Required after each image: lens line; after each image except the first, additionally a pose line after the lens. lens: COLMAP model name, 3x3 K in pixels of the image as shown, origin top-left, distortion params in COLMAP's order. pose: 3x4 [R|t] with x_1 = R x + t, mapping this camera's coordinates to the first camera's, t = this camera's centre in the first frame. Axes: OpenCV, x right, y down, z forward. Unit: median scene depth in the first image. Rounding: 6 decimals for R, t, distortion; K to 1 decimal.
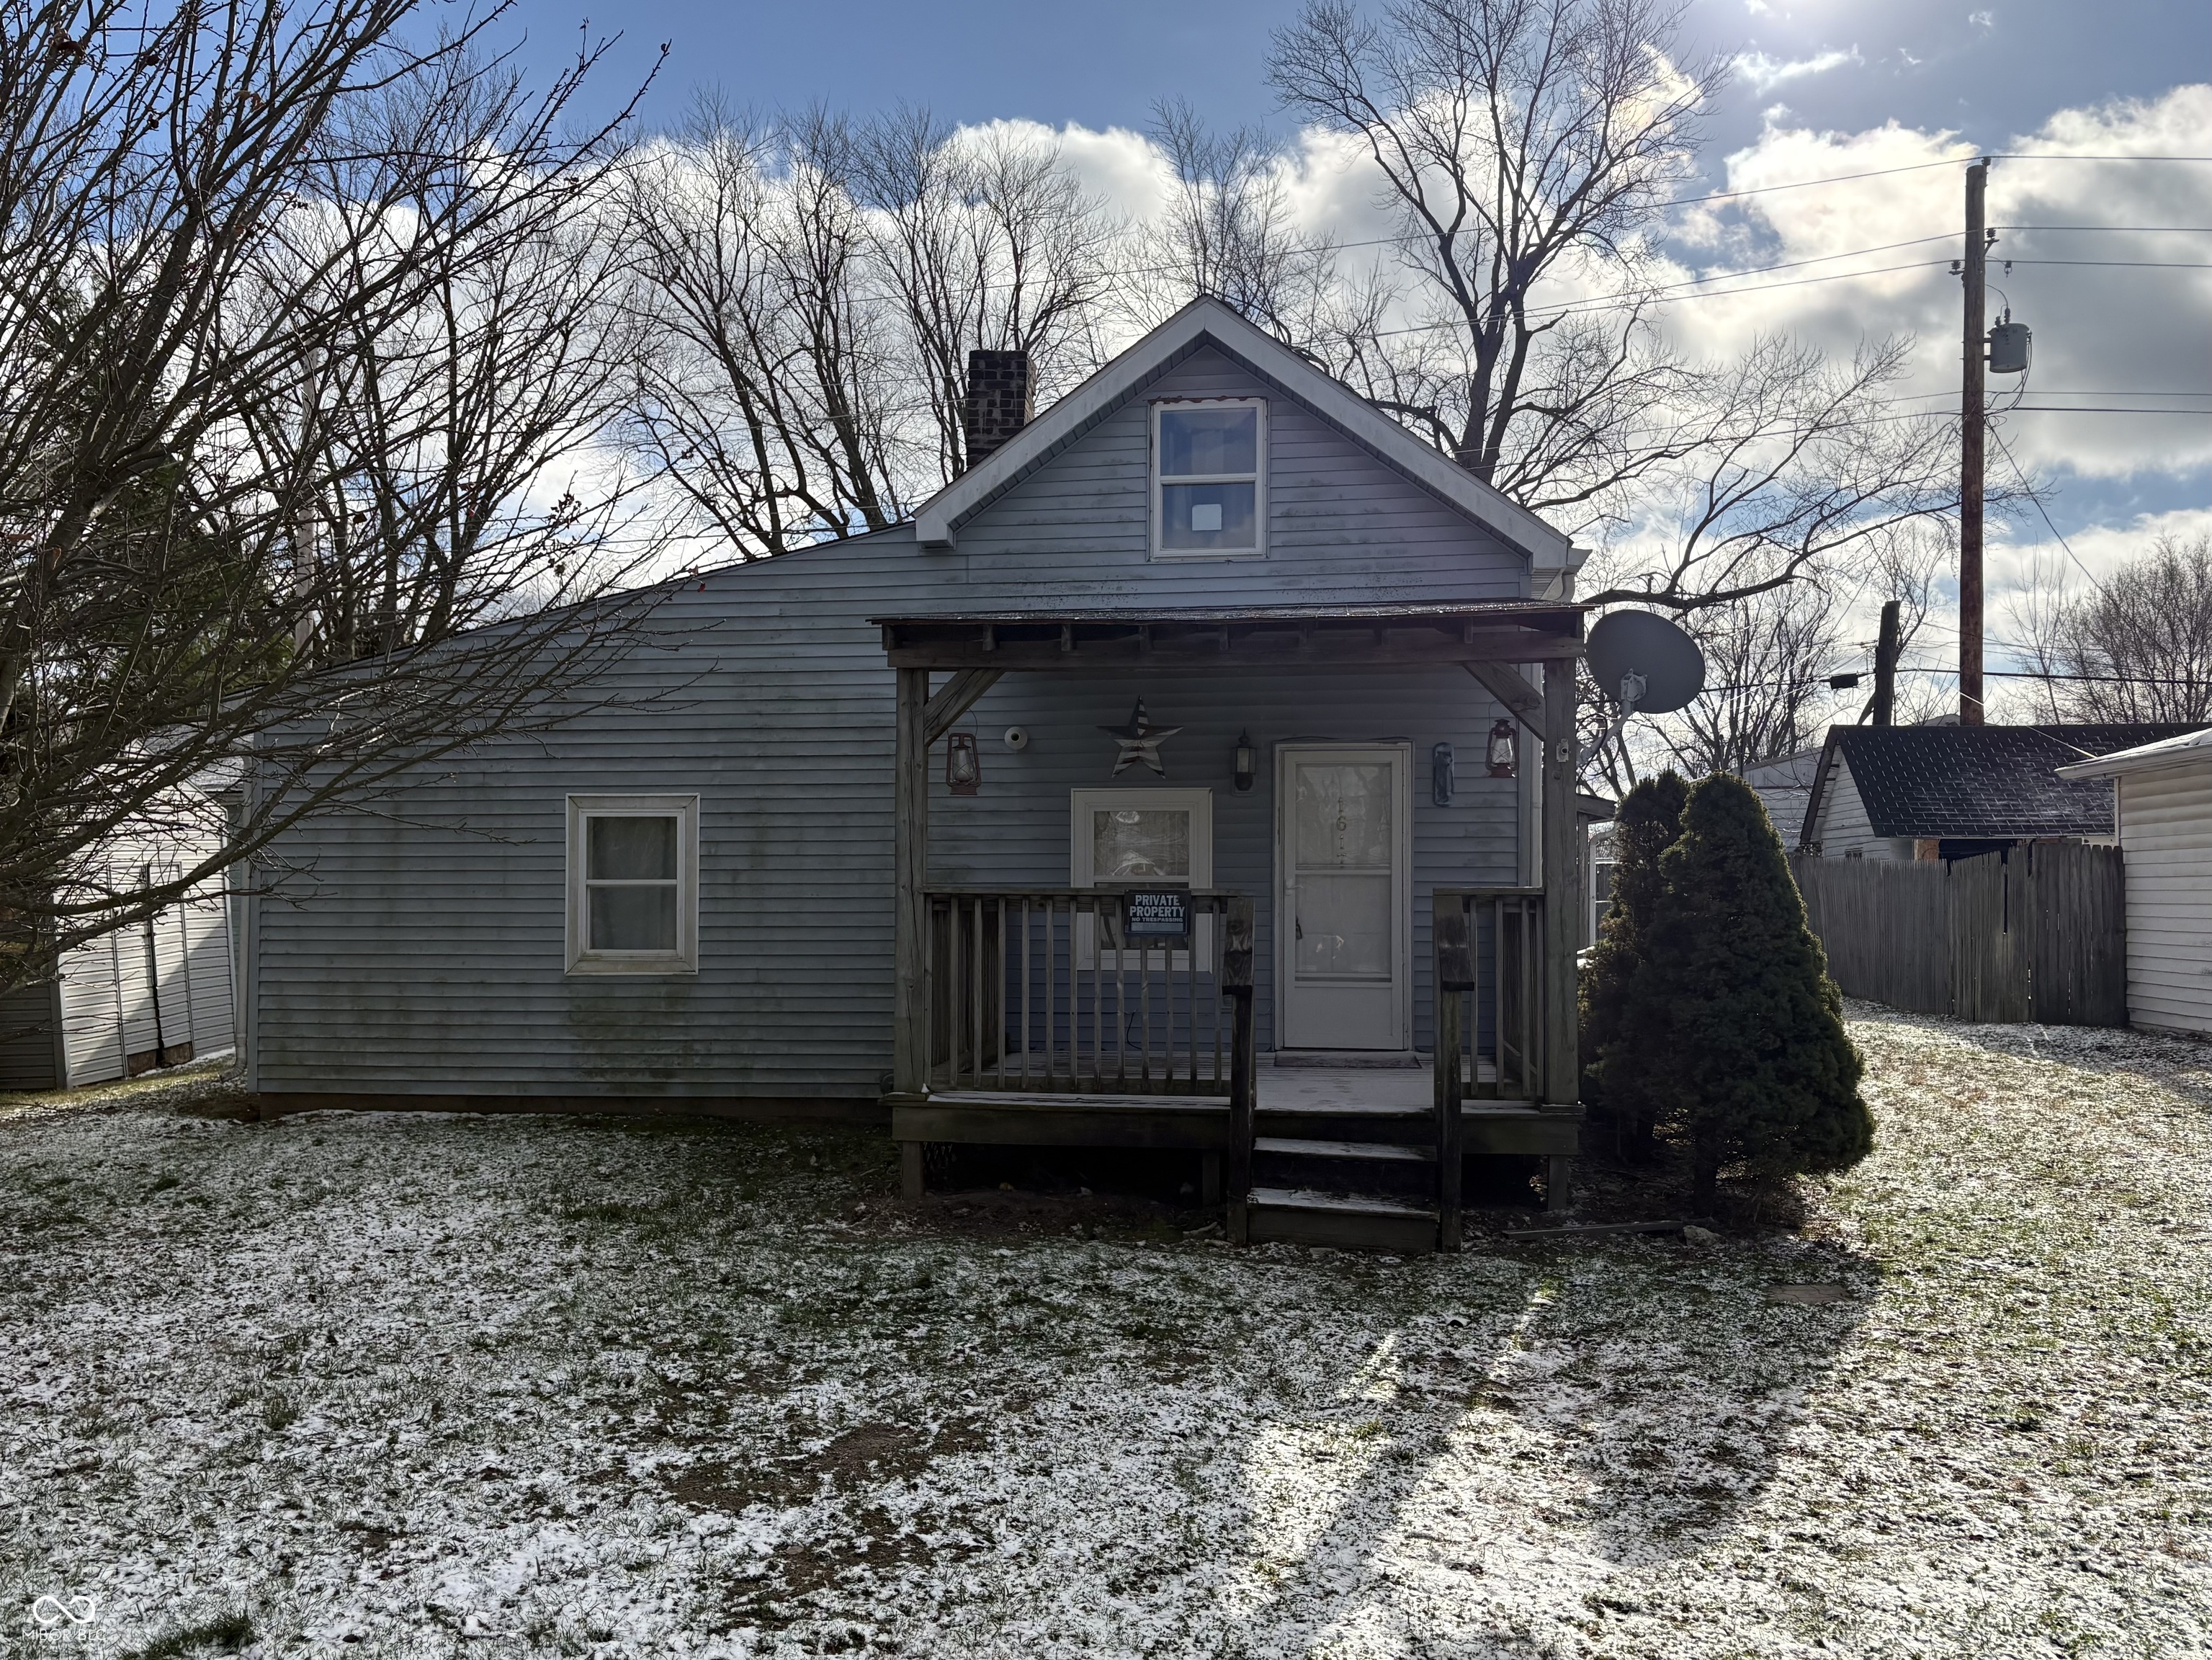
lens RADIAL K [[1928.7, 0, 1094.5], [0, 1928.7, 850.0], [0, 0, 1]] dist [0.019582, 0.003126]
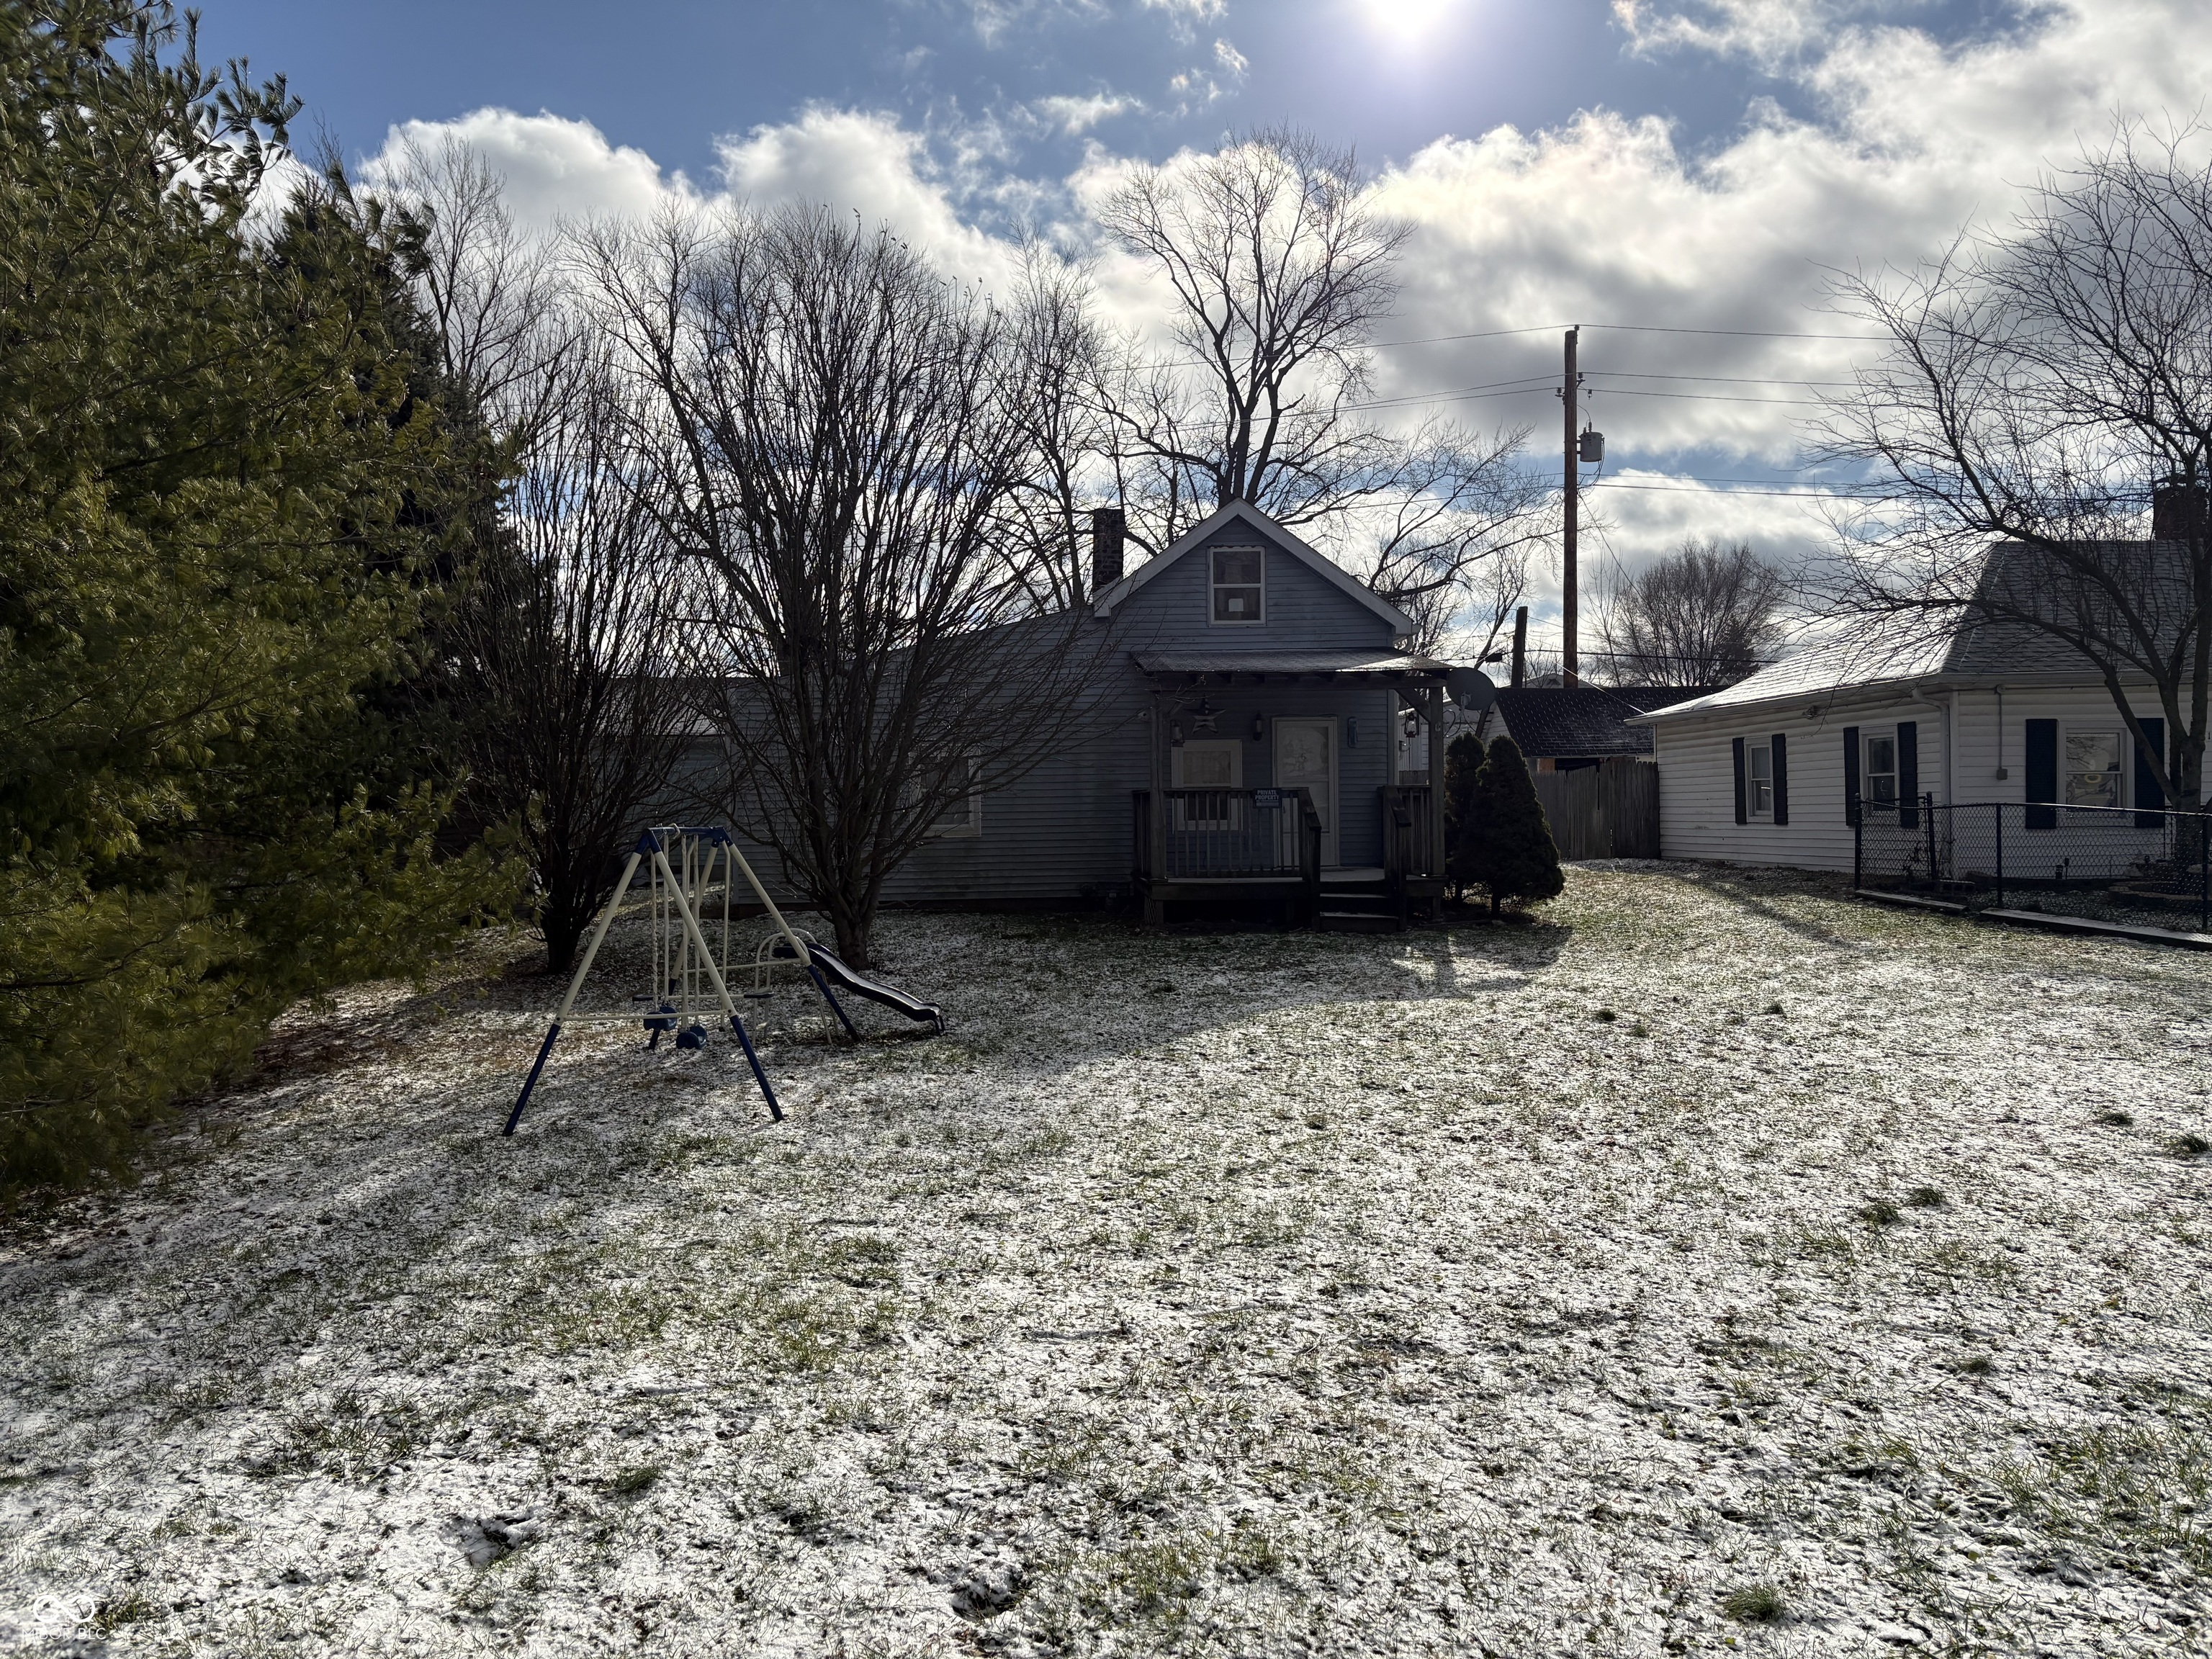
lens RADIAL K [[1692.8, 0, 1103.8], [0, 1692.8, 835.6], [0, 0, 1]] dist [0.056992, -0.058009]
pose [[0.985111, -0.017577, 0.171019, -0.373443], [0.010739, 0.999109, 0.040827, -0.005595], [-0.171584, -0.038383, 0.984422, -0.707266]]
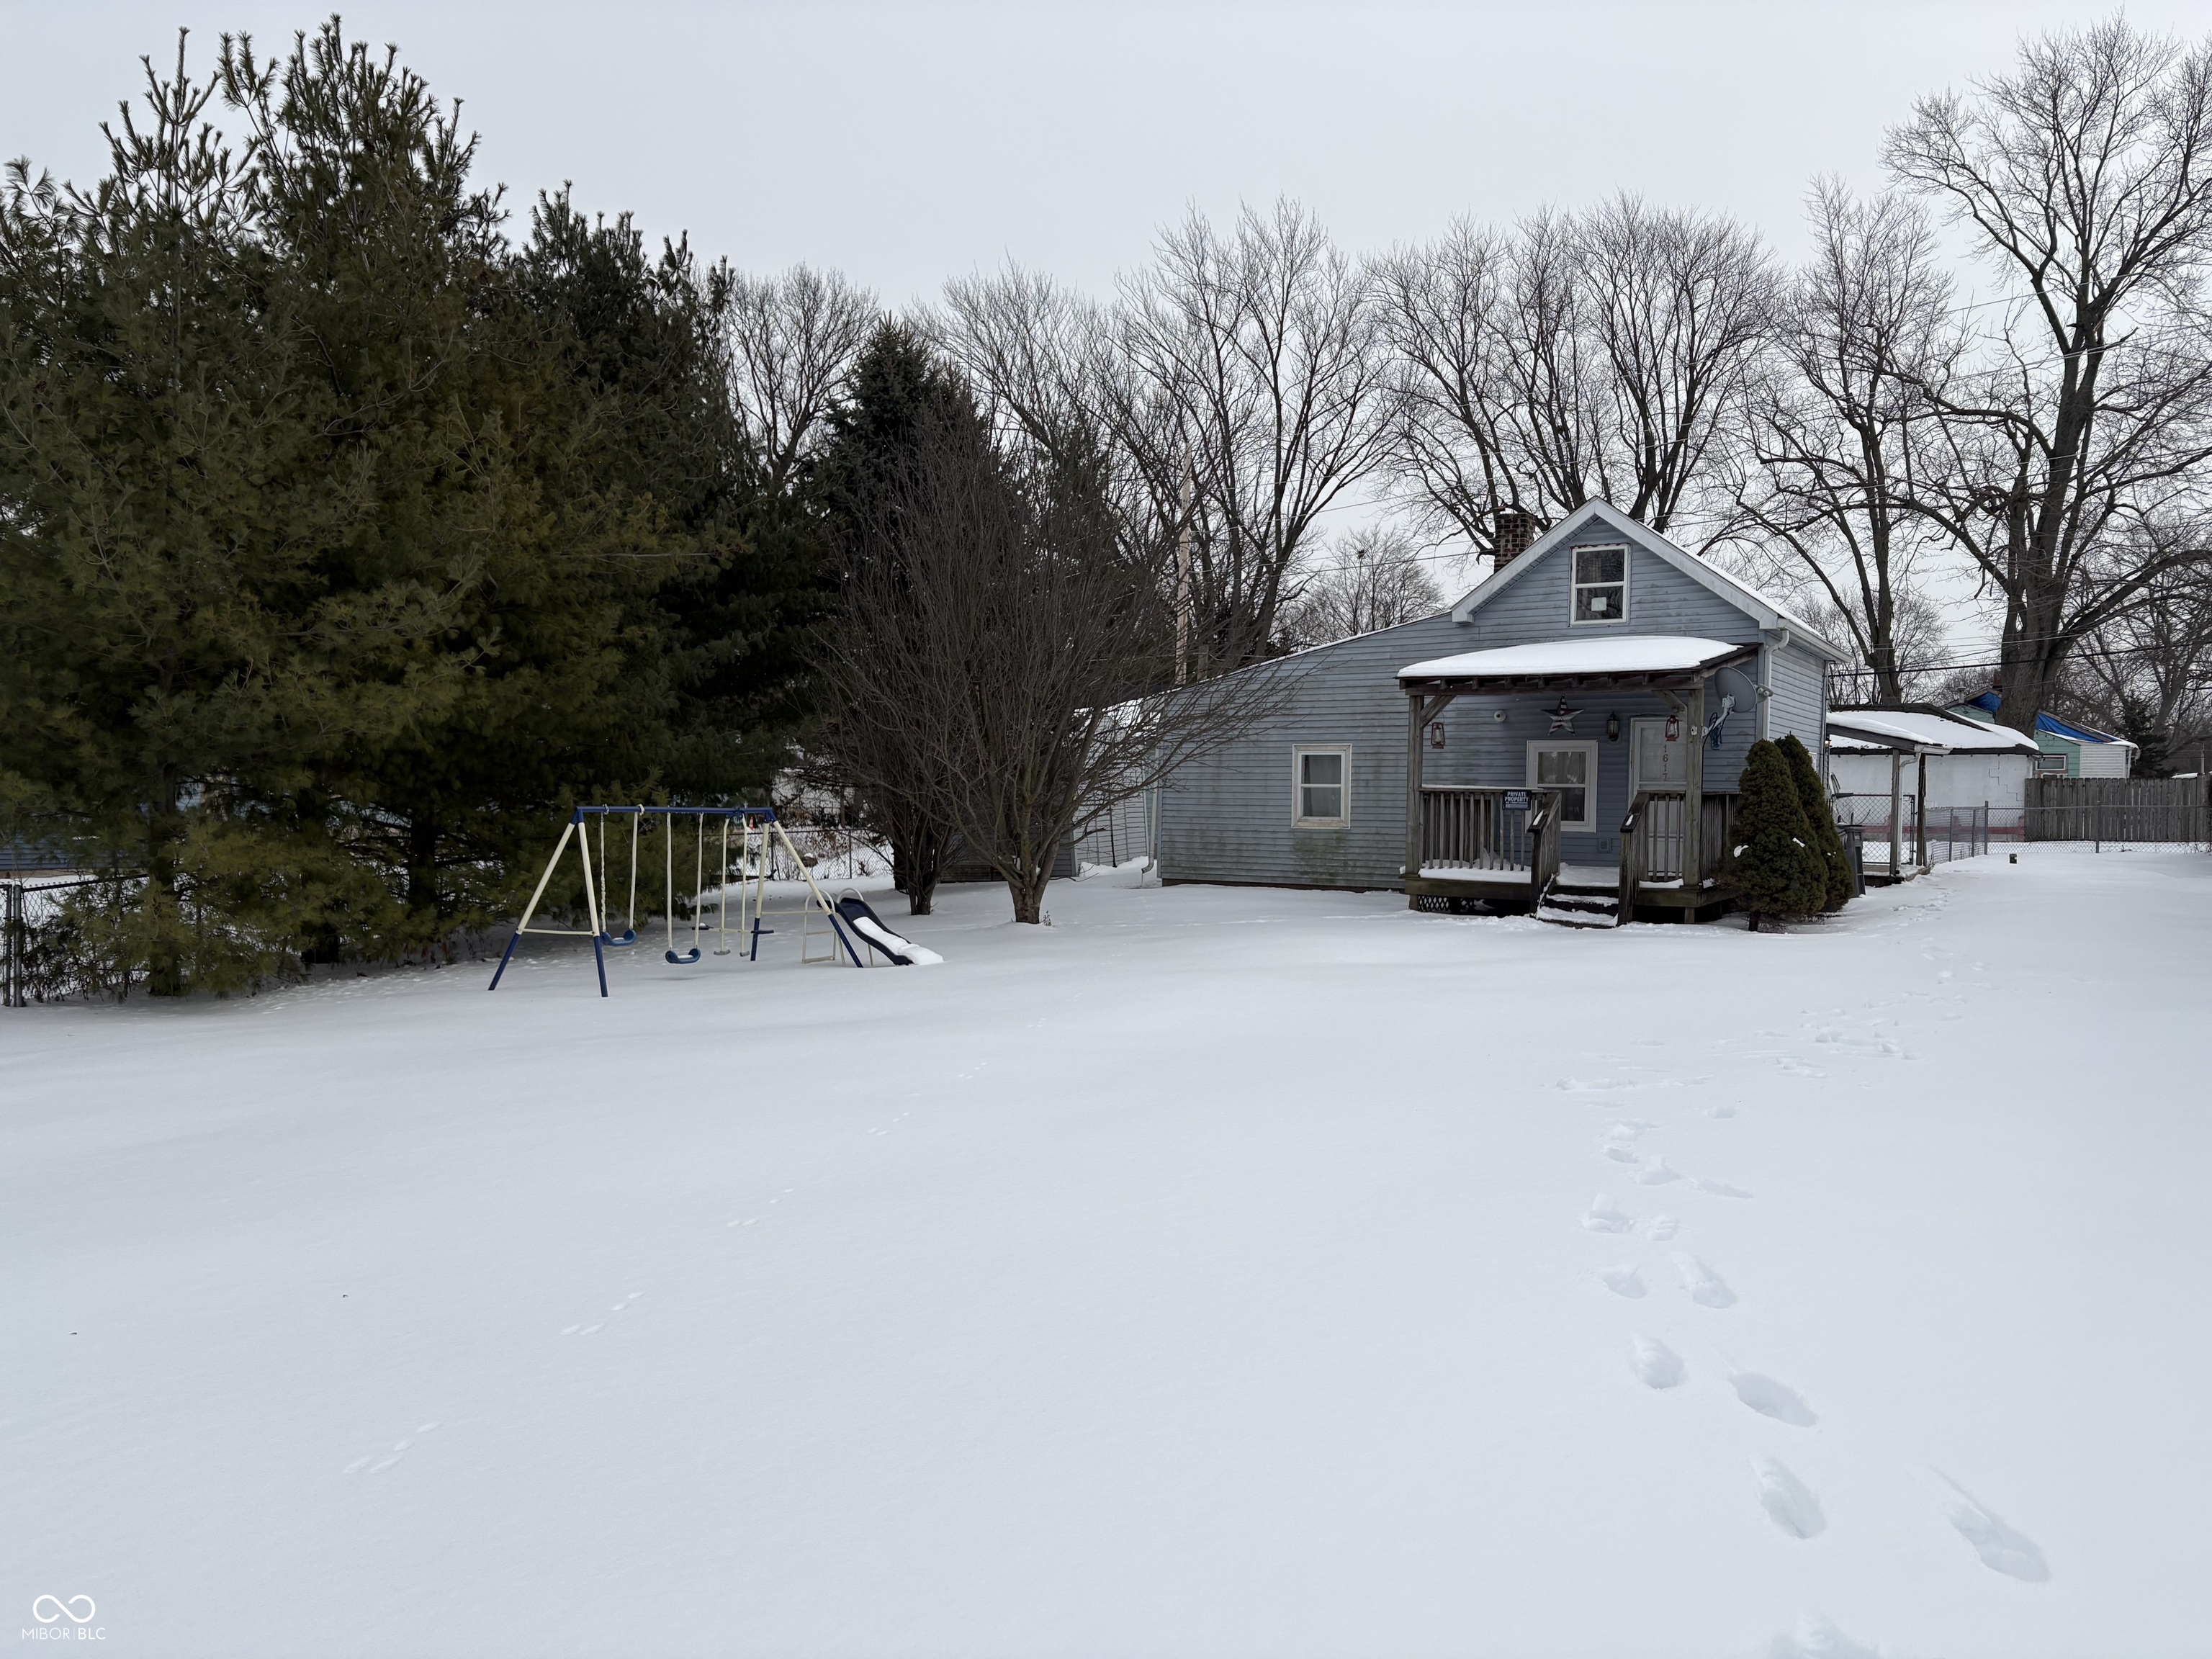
lens RADIAL K [[1700.1, 0, 1099.3], [0, 1700.1, 827.5], [0, 0, 1]] dist [0.010110, -0.000186]
pose [[0.905804, 0.020173, -0.423216, 0.329273], [-0.003218, 0.999165, 0.040740, -0.011541], [0.423684, -0.035541, 0.905112, -0.795455]]
